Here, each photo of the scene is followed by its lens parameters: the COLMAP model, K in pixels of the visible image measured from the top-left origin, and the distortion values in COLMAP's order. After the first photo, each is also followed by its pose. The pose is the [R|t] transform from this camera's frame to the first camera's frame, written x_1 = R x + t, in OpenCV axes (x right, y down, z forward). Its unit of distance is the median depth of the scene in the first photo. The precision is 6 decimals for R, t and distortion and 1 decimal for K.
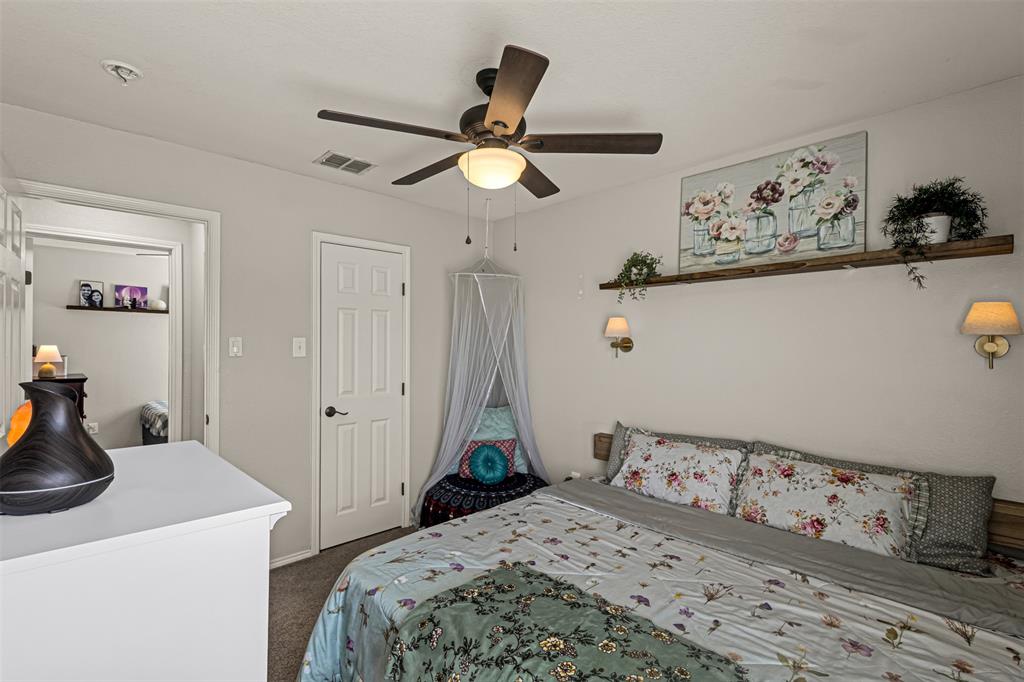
lens RADIAL K [[480.9, 0, 507.6], [0, 480.9, 345.9], [0, 0, 1]] dist [0.008527, 0.001030]
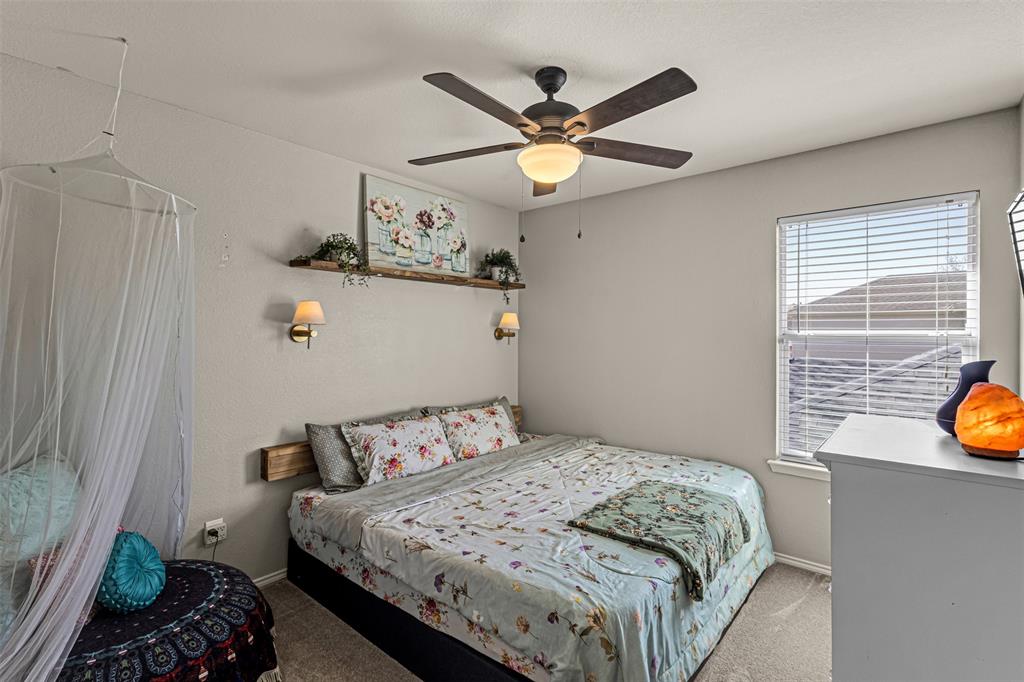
lens RADIAL K [[480.9, 0, 507.6], [0, 480.9, 333.9], [0, 0, 1]] dist [0.008527, 0.001030]
pose [[-0.101132, -0.004116, 0.994864, -0.836736], [-0.001450, 0.999991, 0.003990, -0.006817], [-0.994872, -0.001039, -0.101137, 0.947545]]
